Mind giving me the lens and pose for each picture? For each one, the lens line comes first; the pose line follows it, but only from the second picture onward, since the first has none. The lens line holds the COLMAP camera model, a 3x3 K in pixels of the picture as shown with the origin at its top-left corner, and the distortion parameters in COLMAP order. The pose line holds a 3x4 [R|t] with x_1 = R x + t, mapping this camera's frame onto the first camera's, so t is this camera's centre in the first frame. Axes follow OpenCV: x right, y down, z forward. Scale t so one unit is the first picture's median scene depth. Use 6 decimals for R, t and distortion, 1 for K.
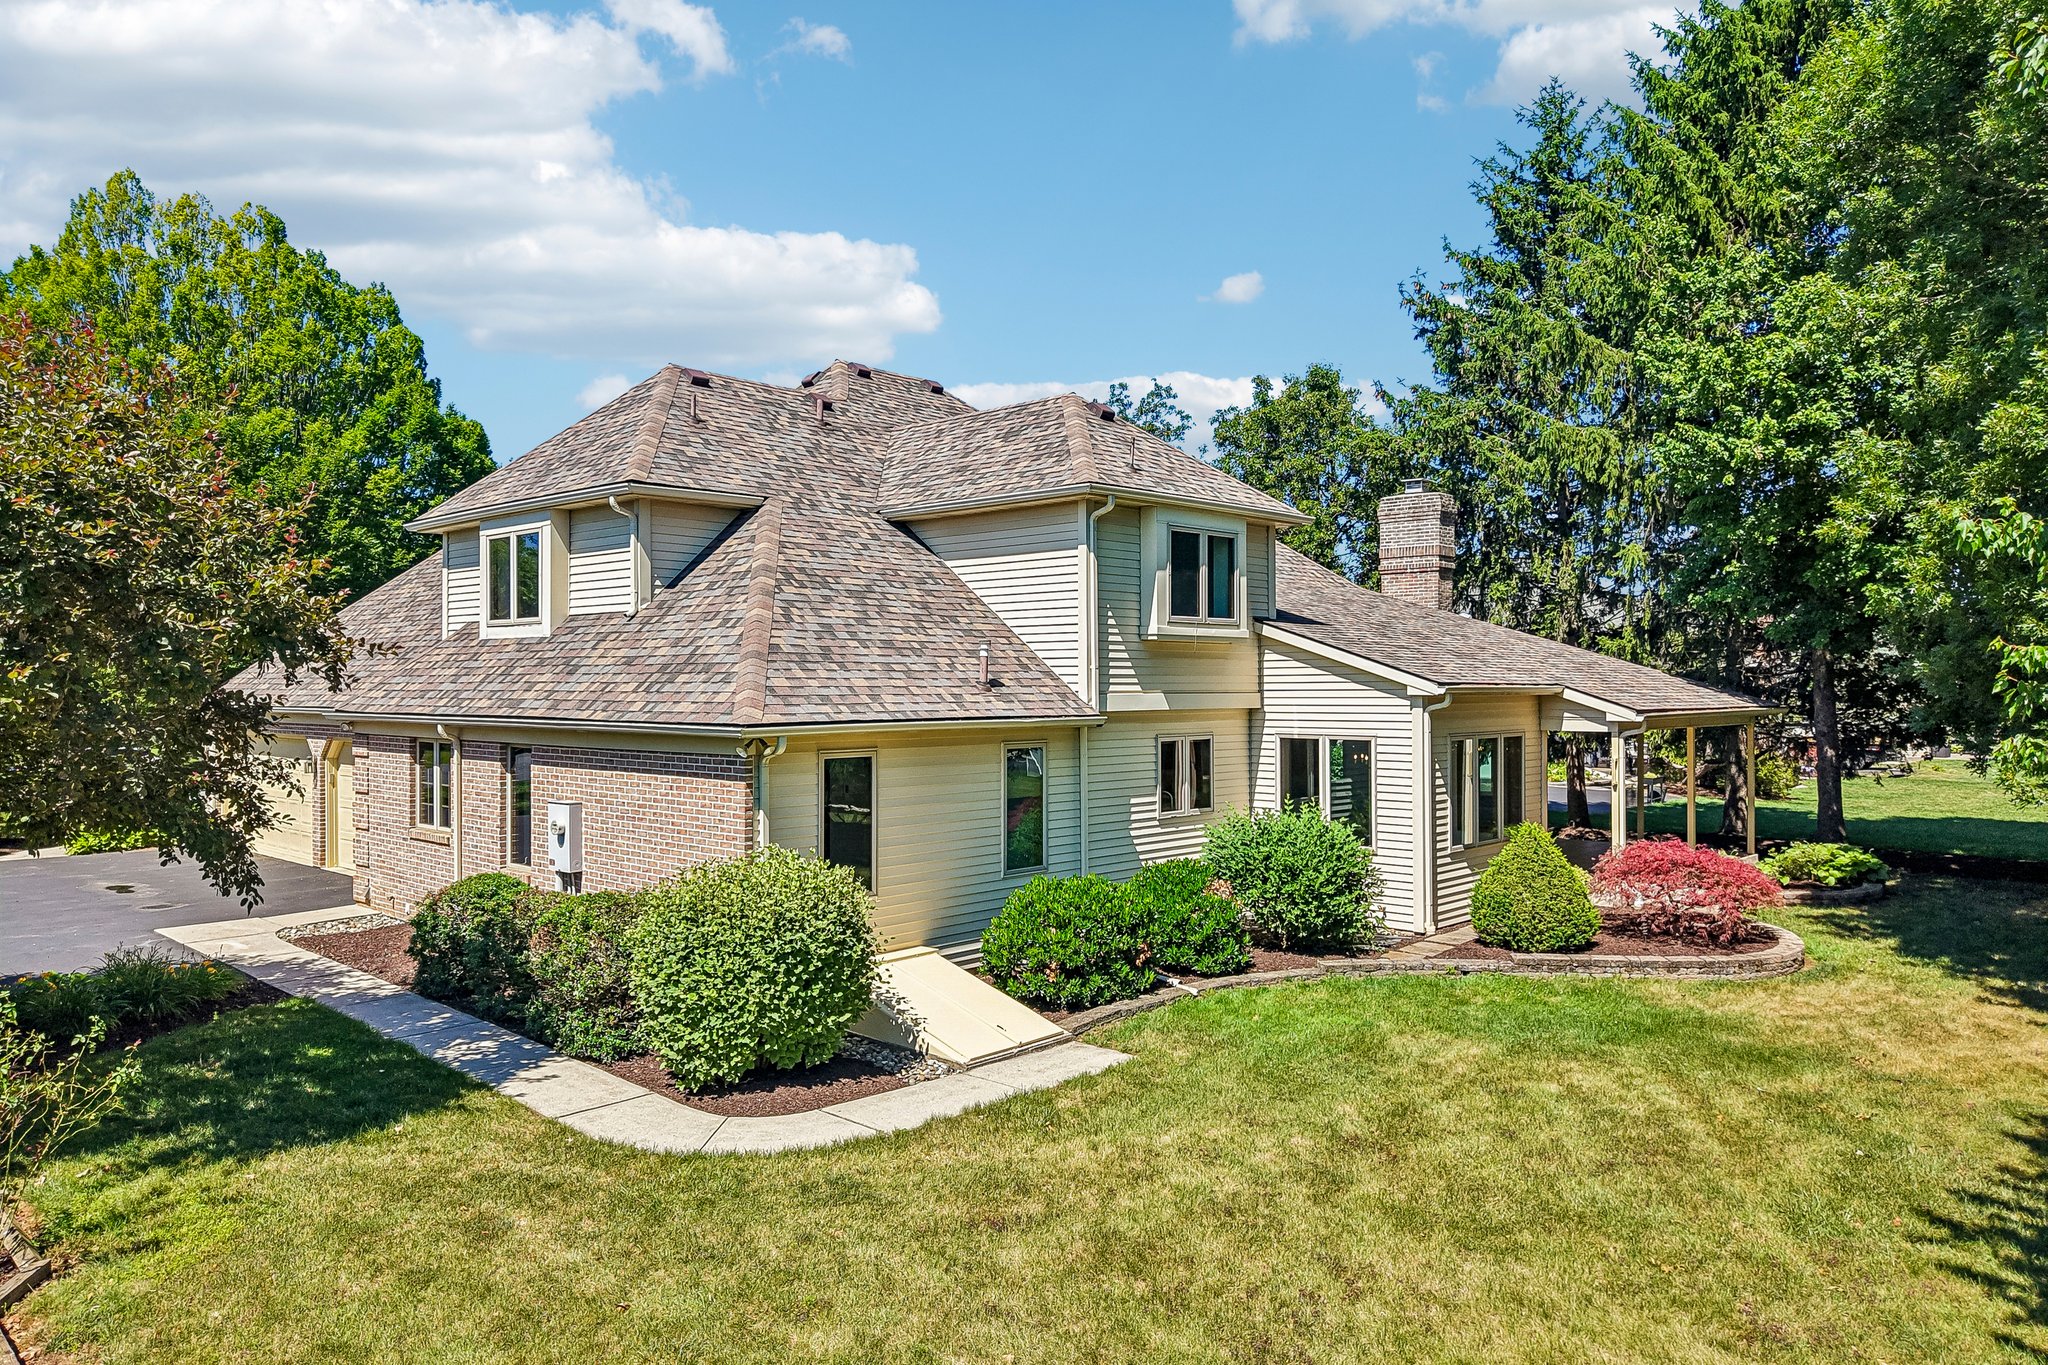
lens RADIAL K [[1369.8, 0, 1026.4], [0, 1369.8, 687.3], [0, 0, 1]] dist [0.022896, -0.022876]
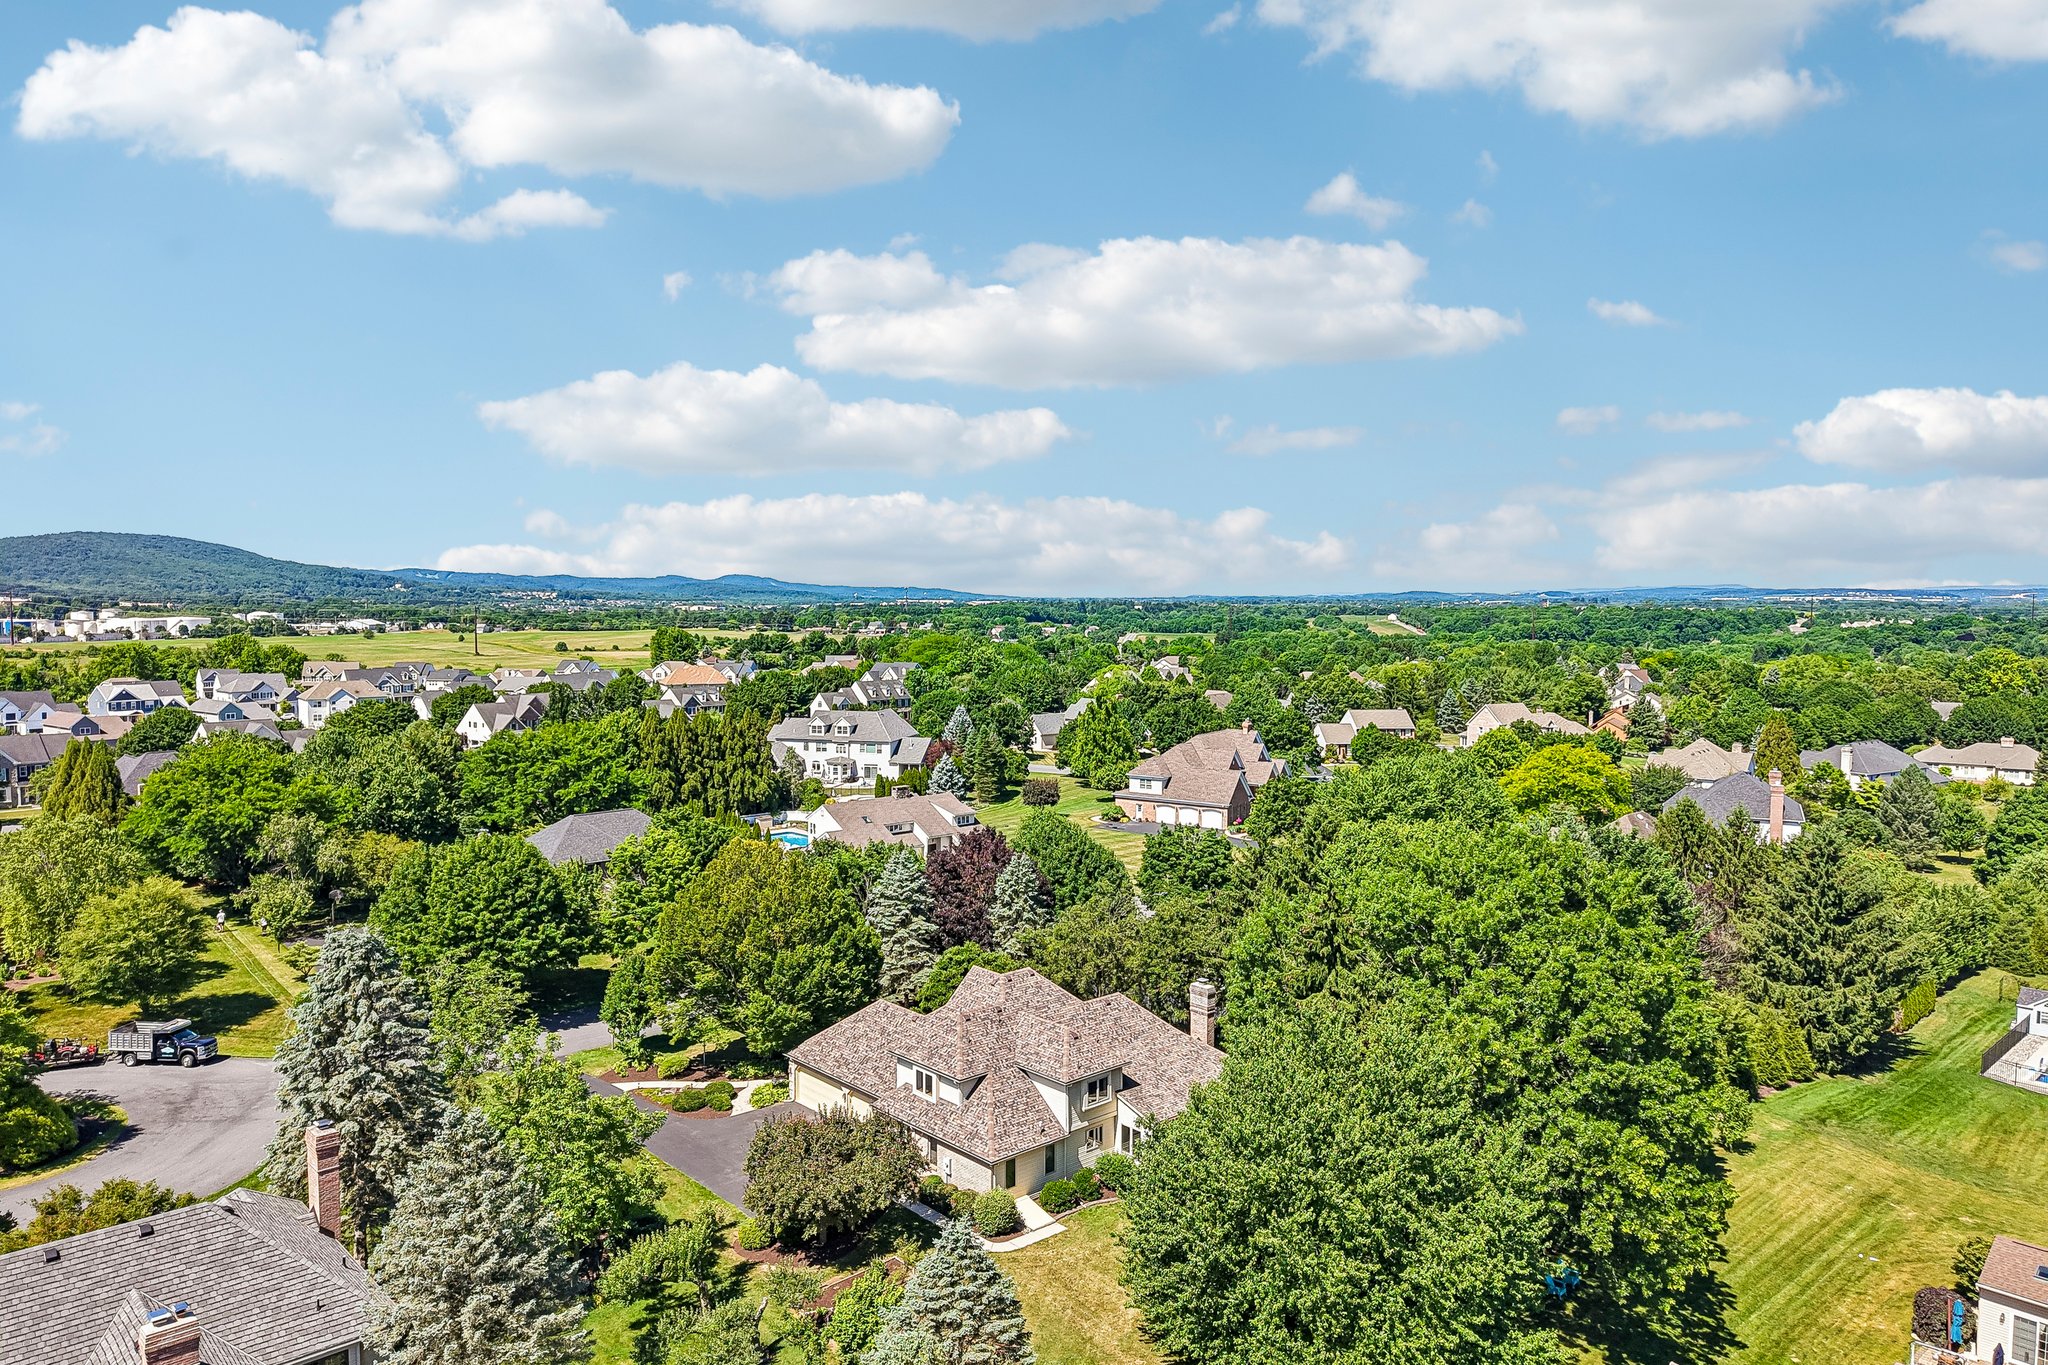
lens RADIAL K [[1369.8, 0, 1026.4], [0, 1369.8, 687.3], [0, 0, 1]] dist [0.022896, -0.022876]
pose [[0.996408, 0.002546, -0.084646, 0.339528], [0.002694, 0.998090, 0.061724, -1.971615], [0.084641, -0.061731, 0.994497, -3.824799]]
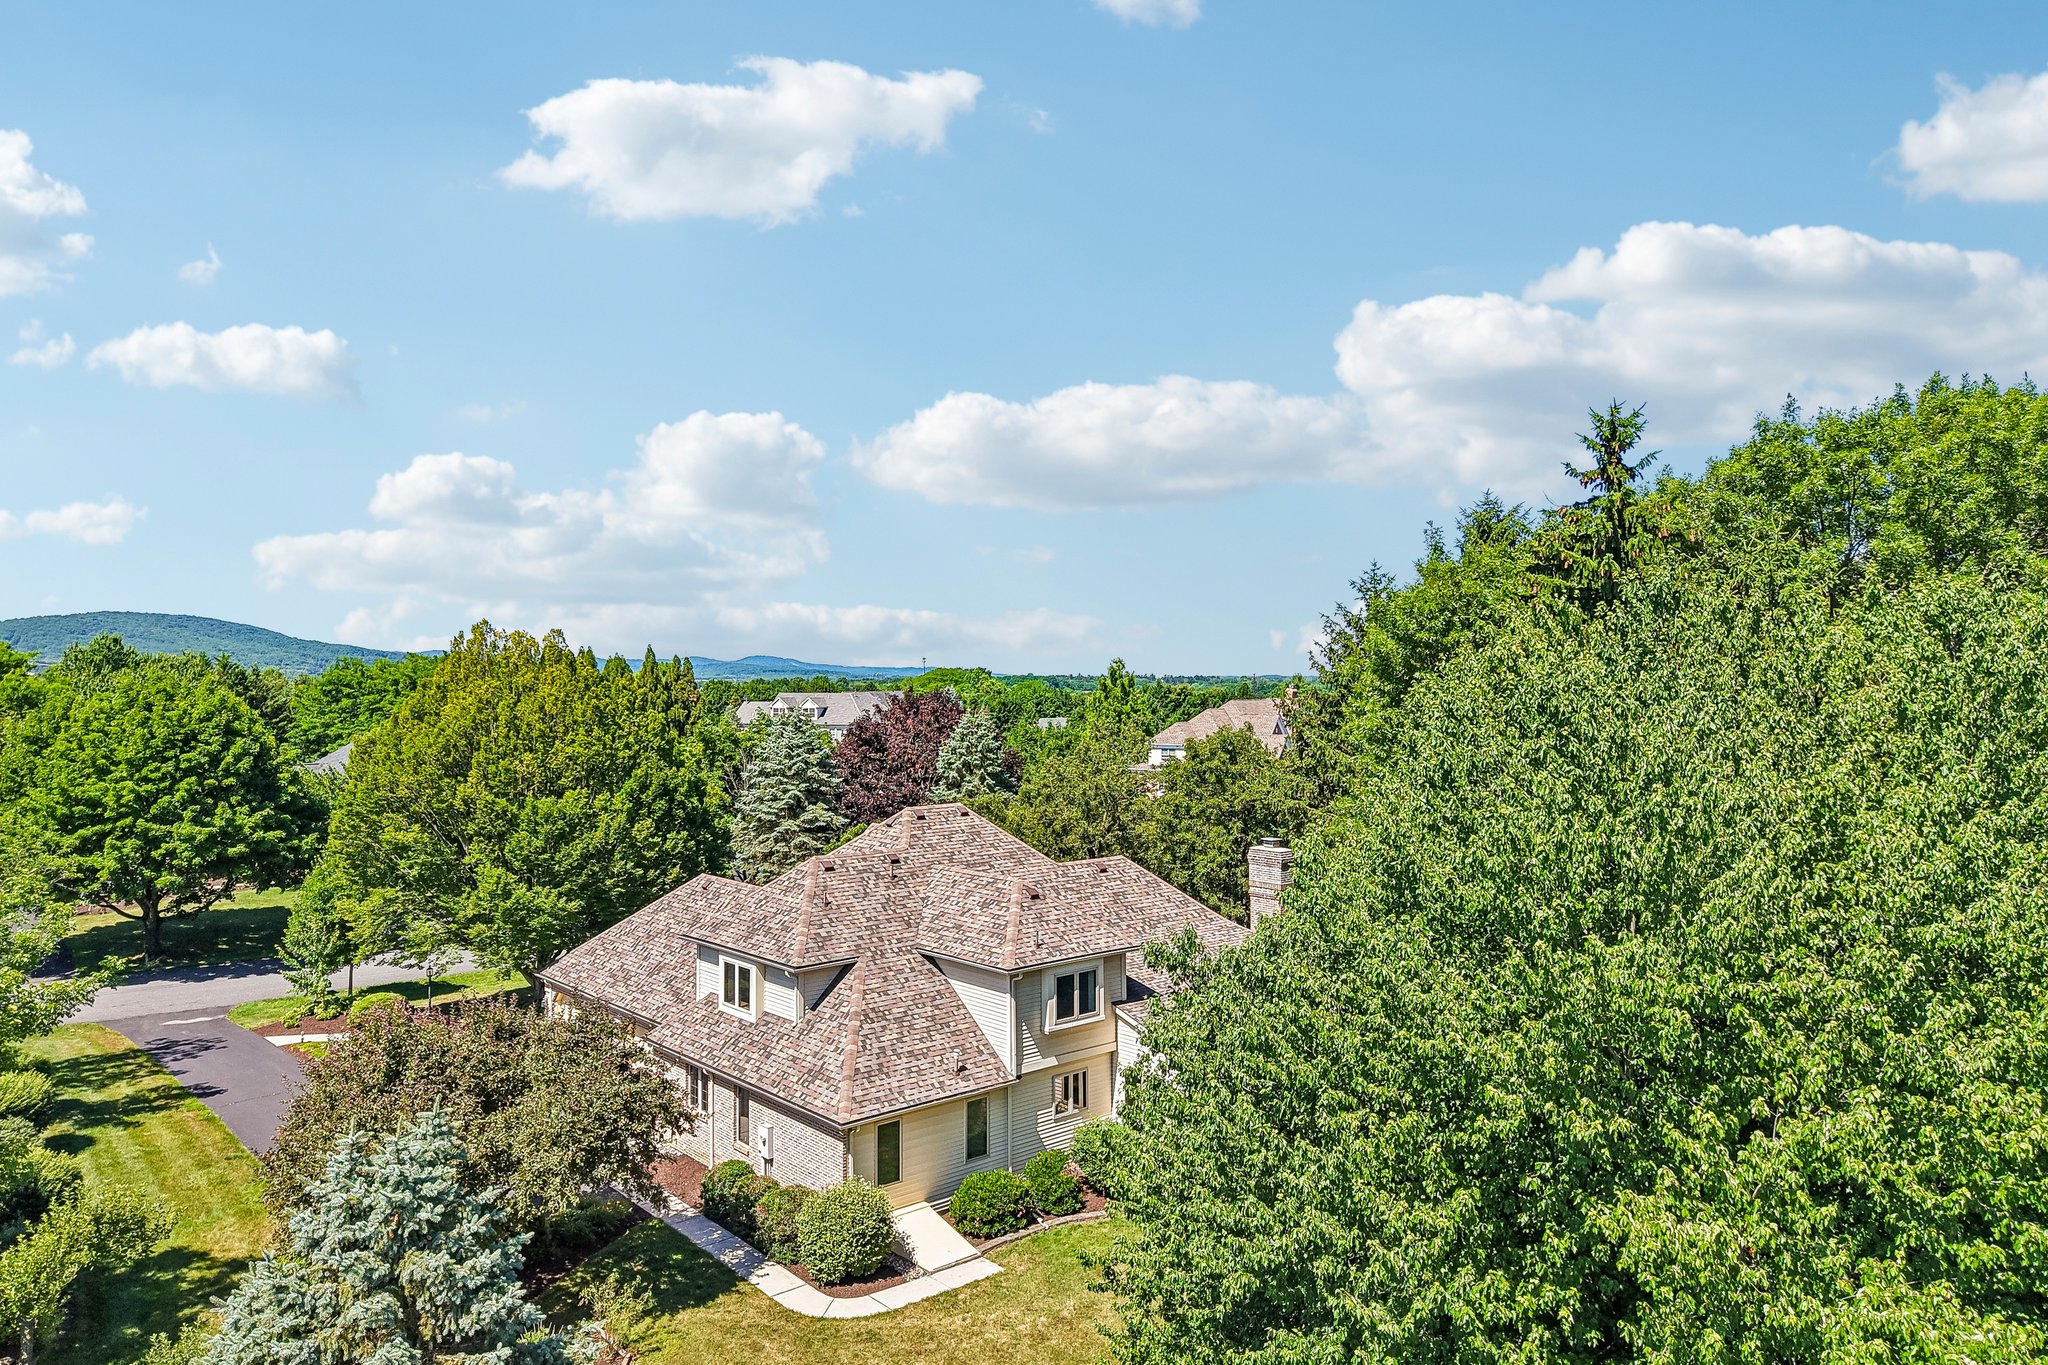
lens RADIAL K [[1374.9, 0, 1024.0], [0, 1374.9, 682.5], [0, 0, 1]] dist [0.004291, -0.002892]
pose [[0.994854, -0.004787, -0.101209, 0.339493], [0.004657, 0.999988, -0.001517, -0.700633], [0.101215, 0.001037, 0.994864, -1.296477]]
